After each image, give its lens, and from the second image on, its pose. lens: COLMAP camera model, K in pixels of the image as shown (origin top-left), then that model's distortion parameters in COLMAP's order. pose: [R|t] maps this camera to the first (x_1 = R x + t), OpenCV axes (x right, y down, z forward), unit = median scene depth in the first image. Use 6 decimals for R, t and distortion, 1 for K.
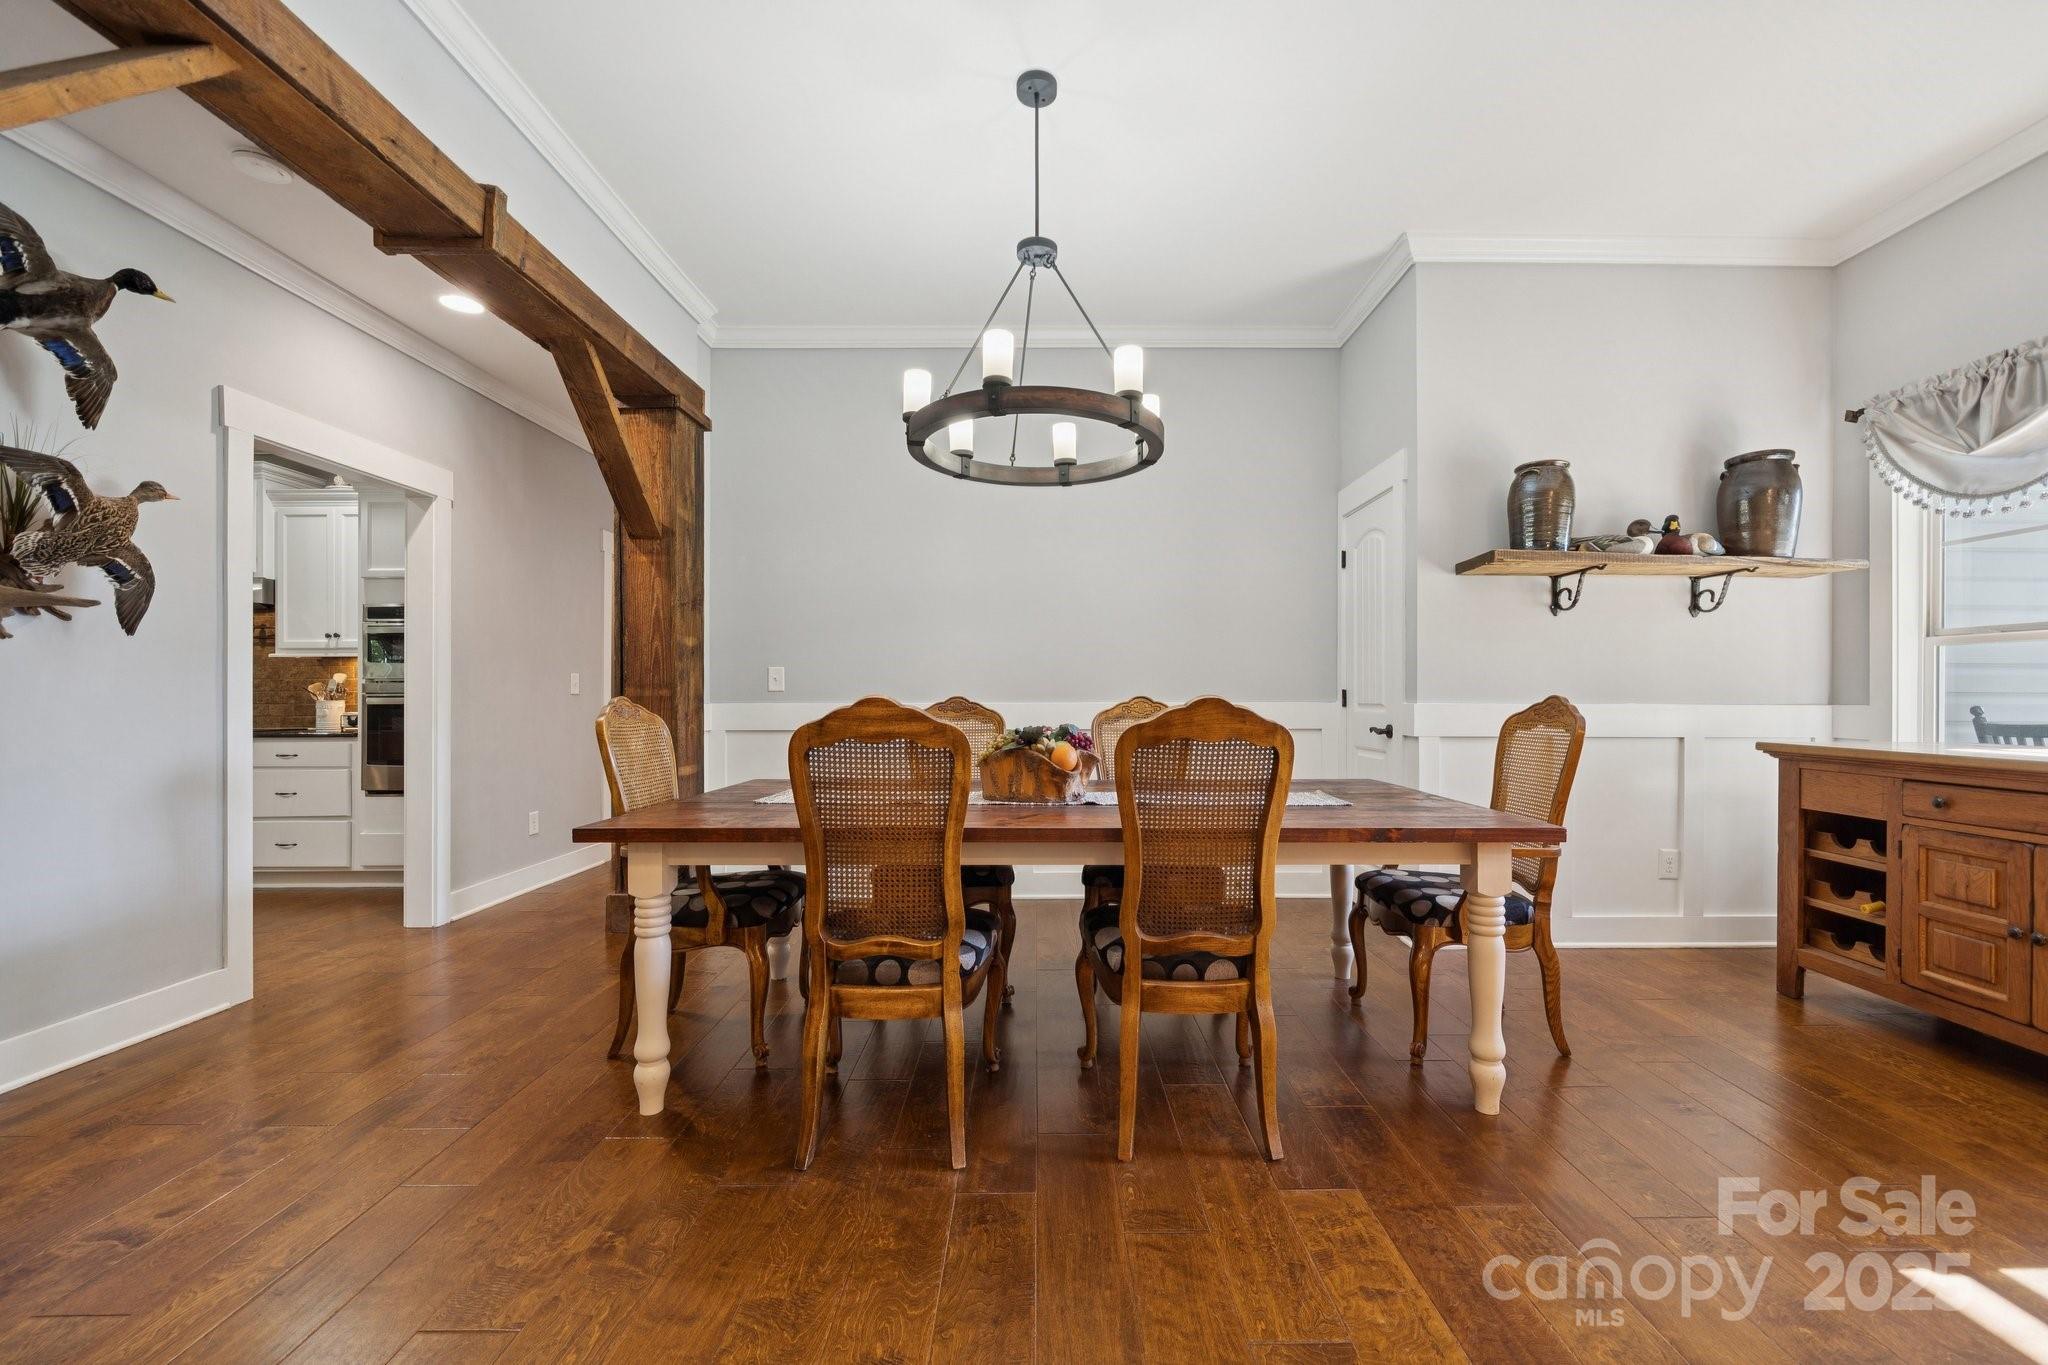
lens RADIAL K [[819.6, 0, 1054.6], [0, 819.6, 697.5], [0, 0, 1]] dist [-0.001039, -0.000301]
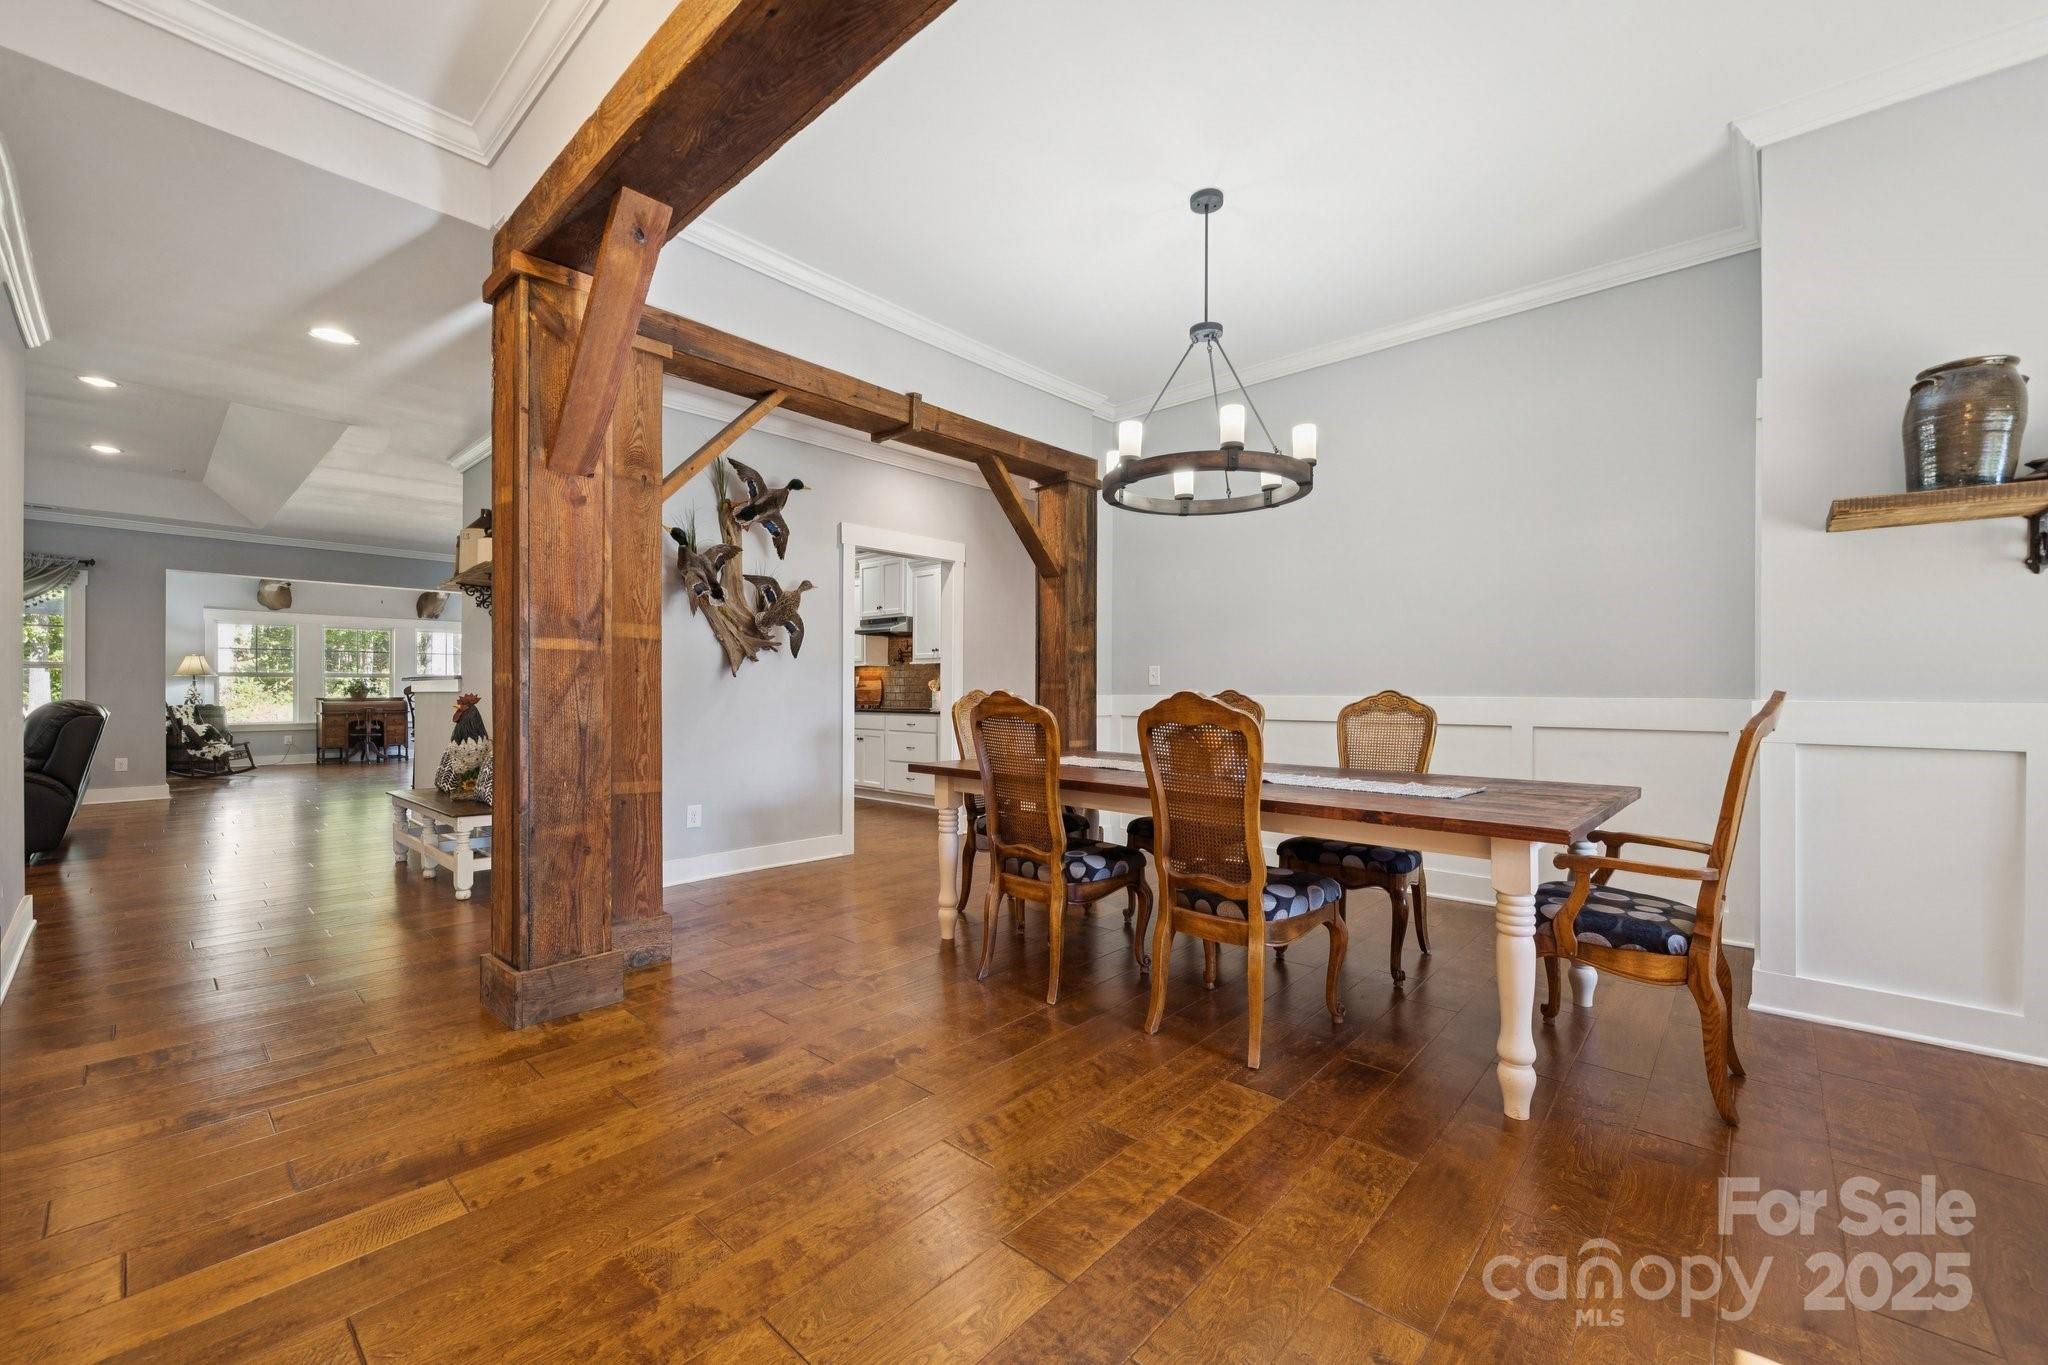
lens RADIAL K [[838.3, 0, 1019.7], [0, 838.3, 682.2], [0, 0, 1]] dist [-0.006892, 0.001115]
pose [[0.724748, -0.003357, -0.689006, 0.704390], [-0.003152, 0.999962, -0.008188, -0.001706], [0.689007, 0.008106, 0.724709, -0.121549]]
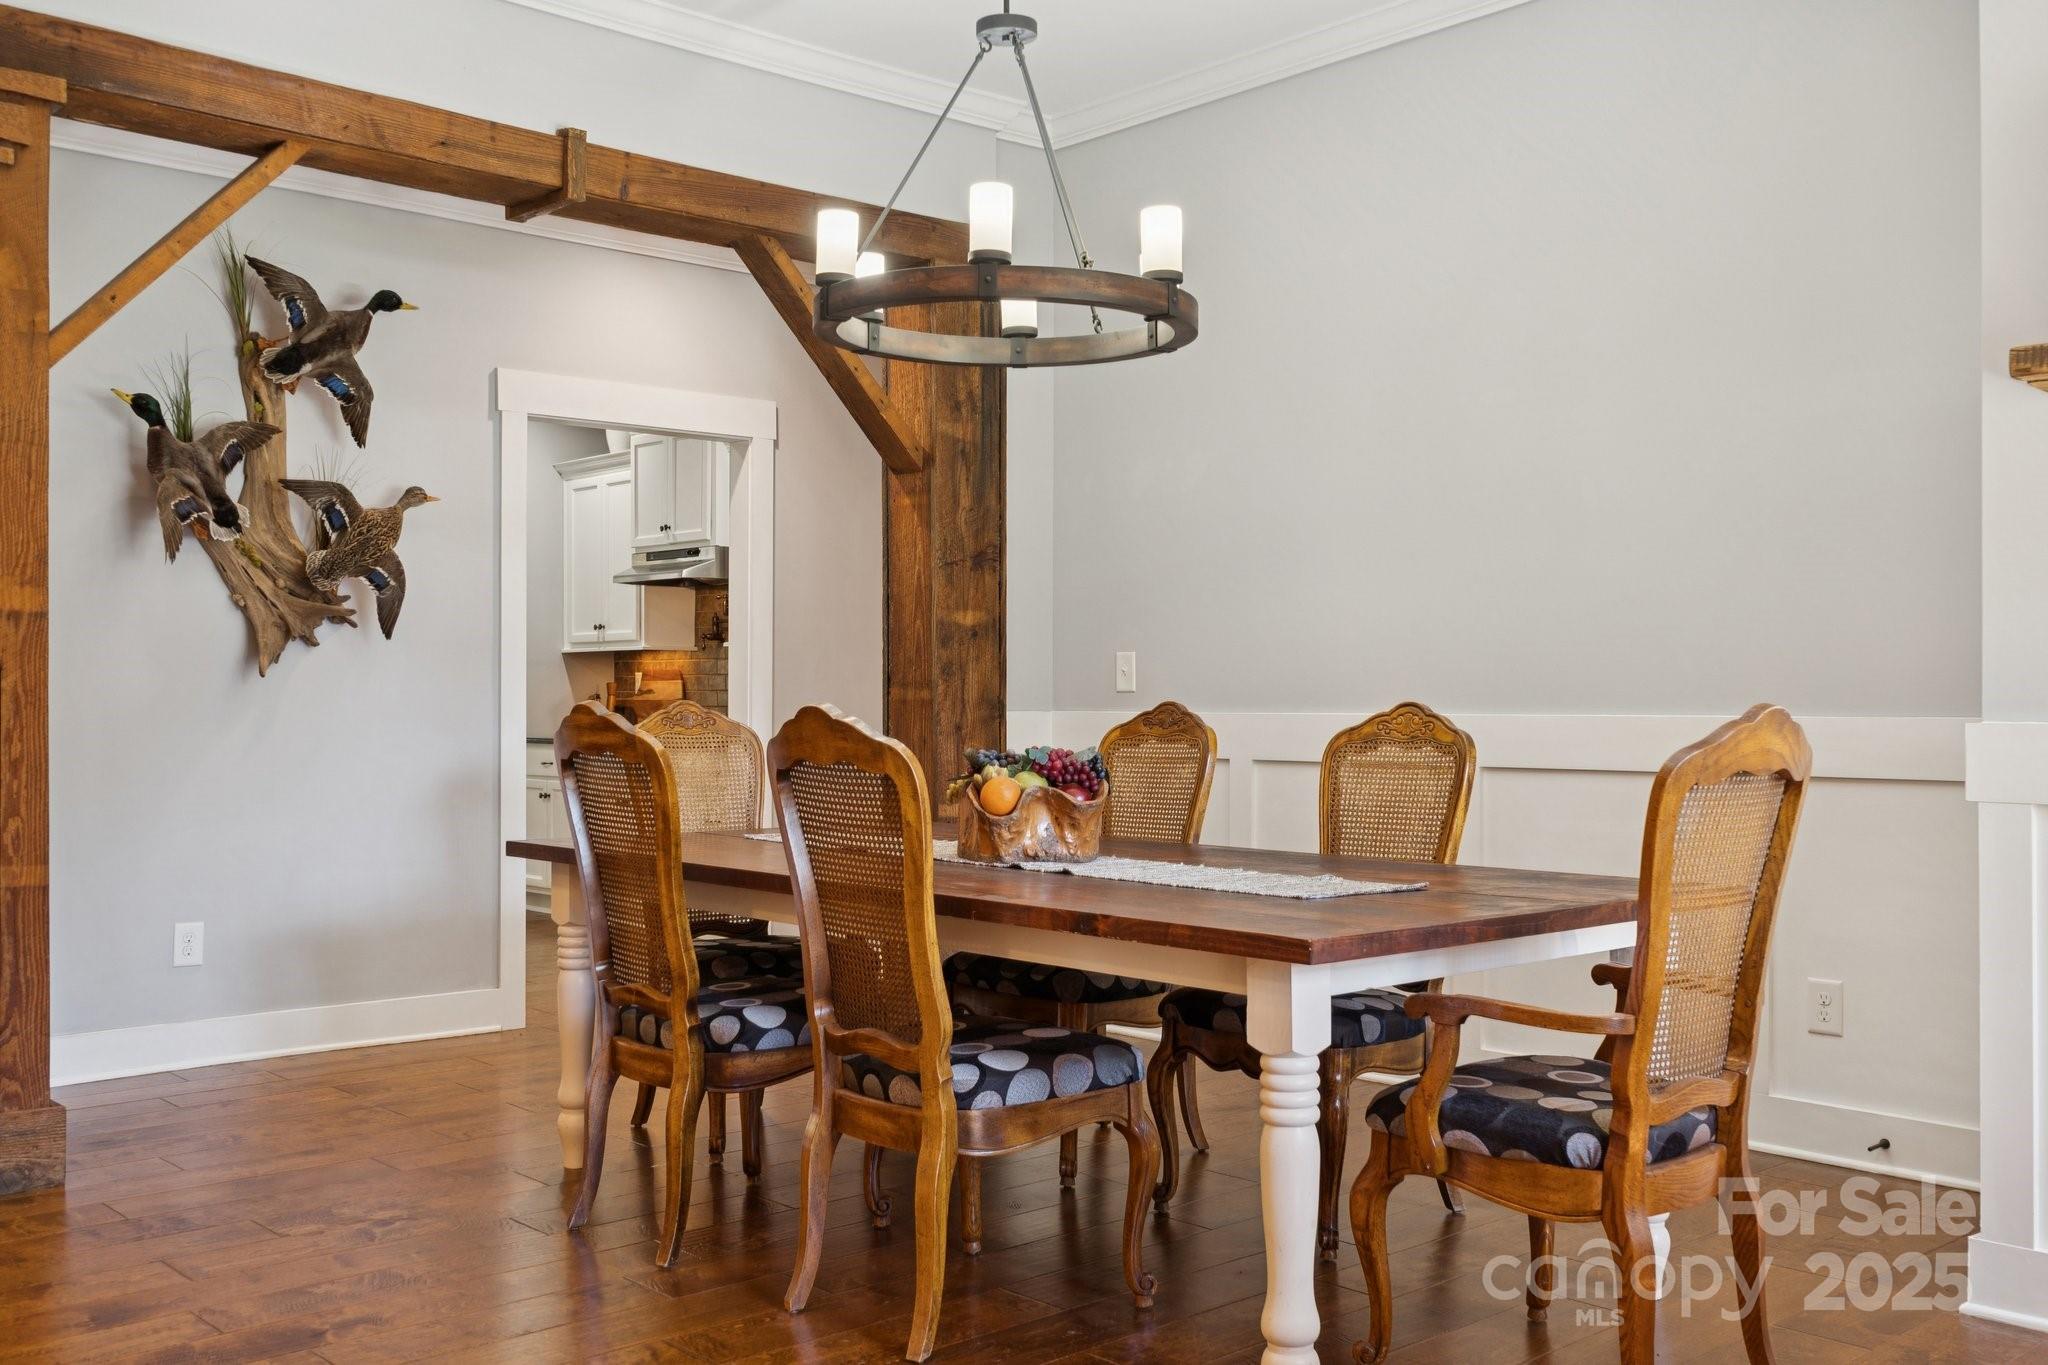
lens RADIAL K [[1971.3, 0, 1028.2], [0, 1971.3, 692.0], [0, 0, 1]] dist [-0.007358, 0.000000]
pose [[0.658890, 0.000334, -0.752240, 1.286620], [-0.002834, 0.999994, -0.002038, -0.007192], [0.752234, 0.003475, 0.658887, -0.036819]]
